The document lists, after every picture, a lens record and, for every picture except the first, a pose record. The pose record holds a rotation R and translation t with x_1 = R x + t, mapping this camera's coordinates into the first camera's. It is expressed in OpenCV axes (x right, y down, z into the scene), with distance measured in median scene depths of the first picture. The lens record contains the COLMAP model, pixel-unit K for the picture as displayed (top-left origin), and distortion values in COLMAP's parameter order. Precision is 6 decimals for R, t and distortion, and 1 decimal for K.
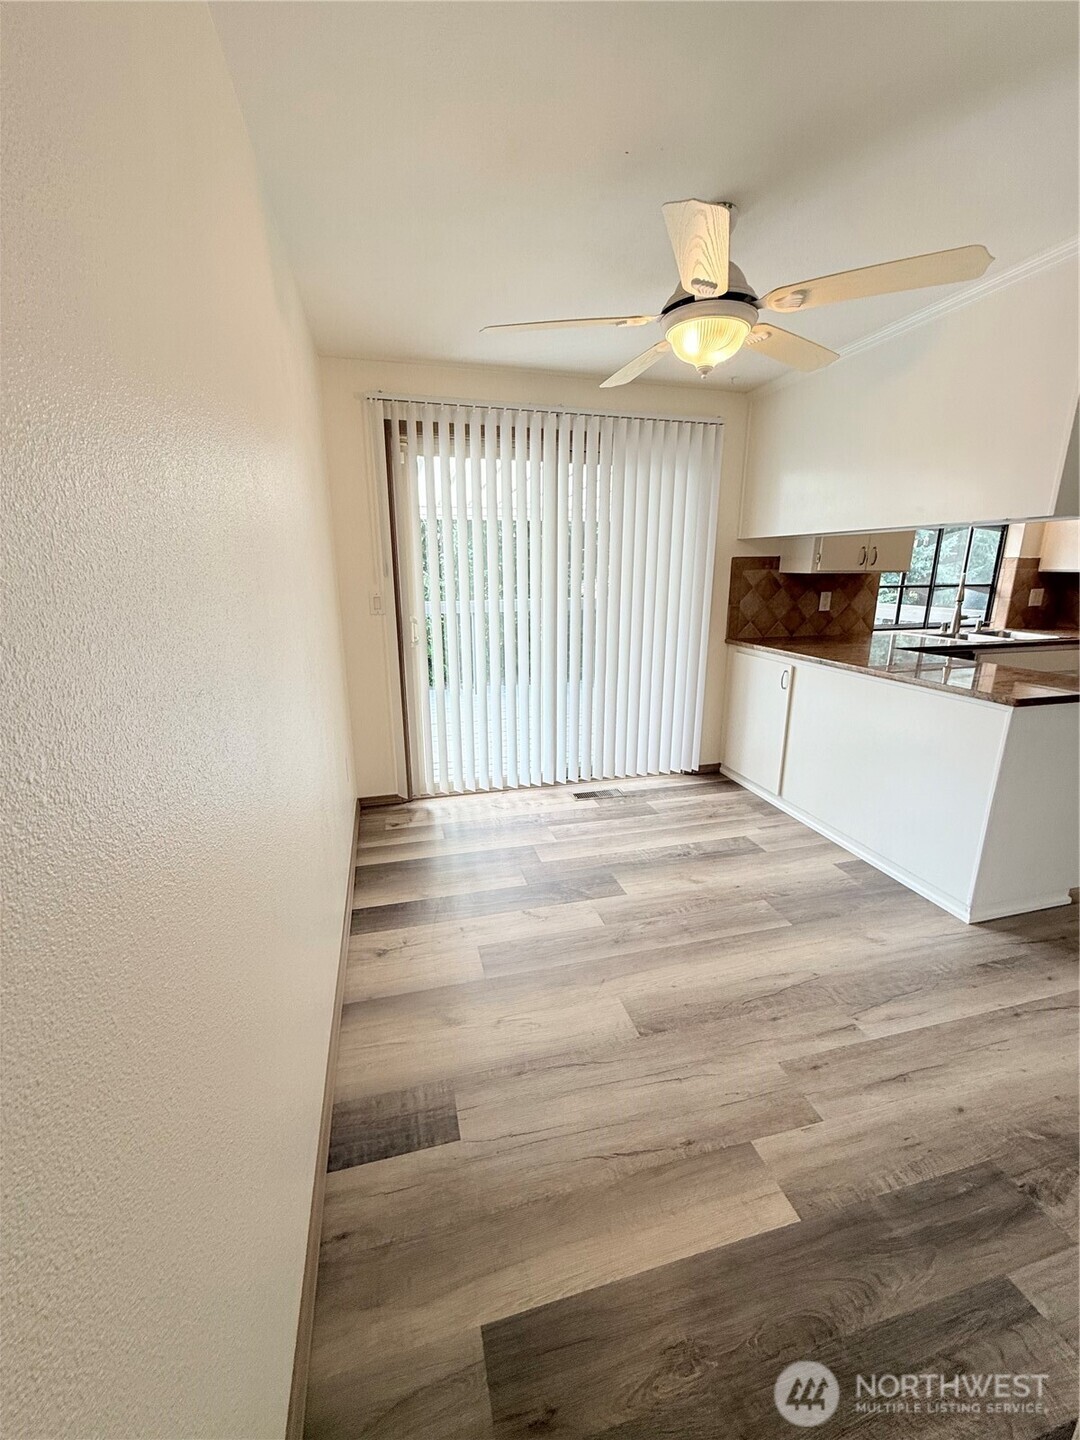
lens RADIAL K [[574.5, 0, 538.2], [0, 574.5, 717.6], [0, 0, 1]] dist [-0.001672, 0.000381]
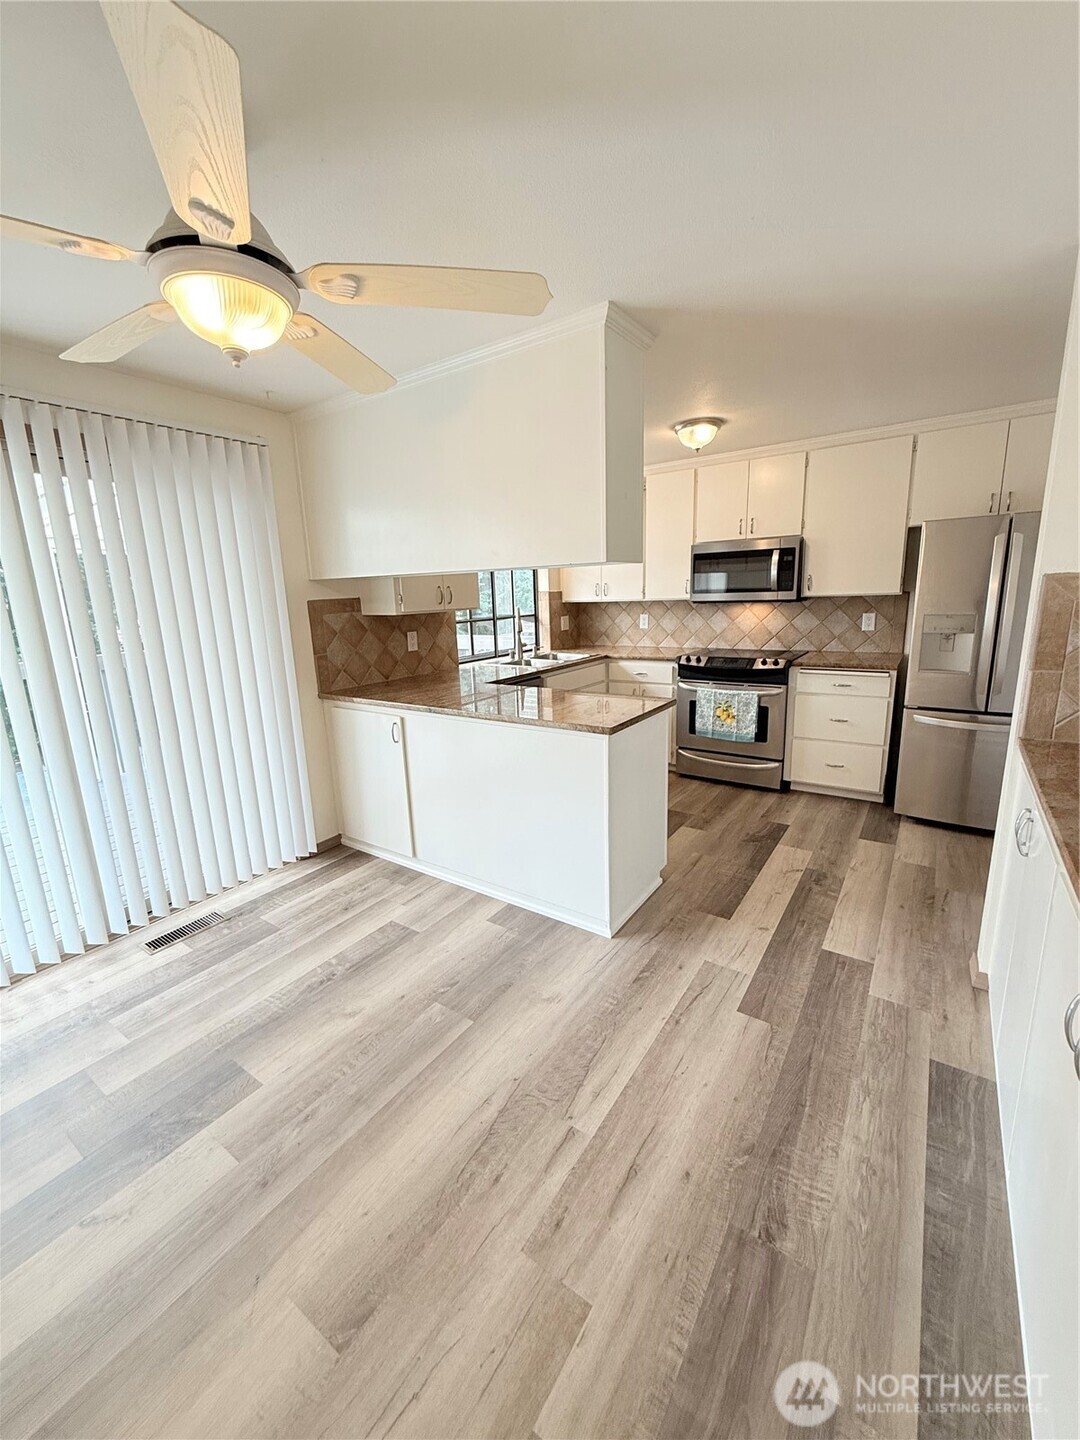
lens RADIAL K [[574.5, 0, 538.1], [0, 574.5, 717.6], [0, 0, 1]] dist [-0.001672, 0.000381]
pose [[0.758156, -0.162820, 0.631419, 0.034758], [0.195884, 0.980469, 0.017625, -0.070158], [-0.621956, 0.110322, 0.775242, 0.173463]]
